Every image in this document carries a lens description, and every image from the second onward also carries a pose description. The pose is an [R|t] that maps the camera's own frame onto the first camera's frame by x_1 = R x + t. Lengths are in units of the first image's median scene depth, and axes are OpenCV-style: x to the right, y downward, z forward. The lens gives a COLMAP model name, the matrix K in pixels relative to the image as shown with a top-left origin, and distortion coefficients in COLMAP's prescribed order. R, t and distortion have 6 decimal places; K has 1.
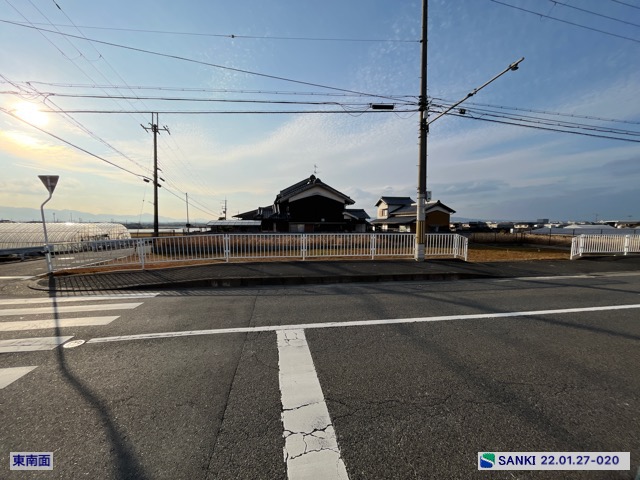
lens RADIAL K [[257.9, 0, 317.8], [0, 257.9, 244.5], [0, 0, 1]] dist [-0.004029, -0.000117]
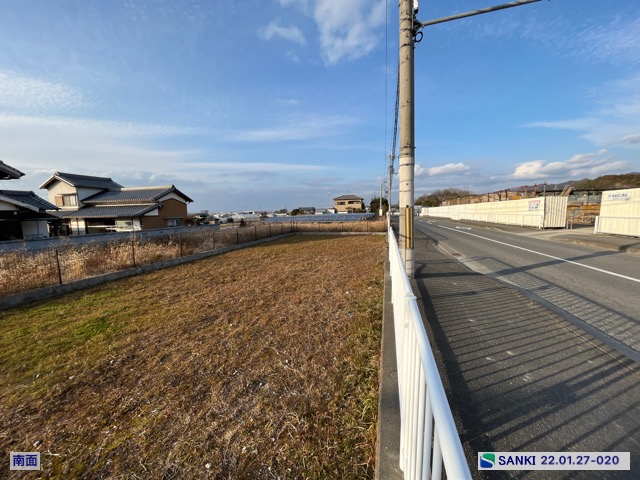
lens RADIAL K [[257.5, 0, 318.4], [0, 257.5, 242.5], [0, 0, 1]] dist [-0.003574, -0.000298]
pose [[0.421767, -0.120161, 0.898707, -0.063457], [0.099040, 0.991354, 0.086069, -0.028922], [-0.901279, 0.052707, 0.430022, 0.325793]]
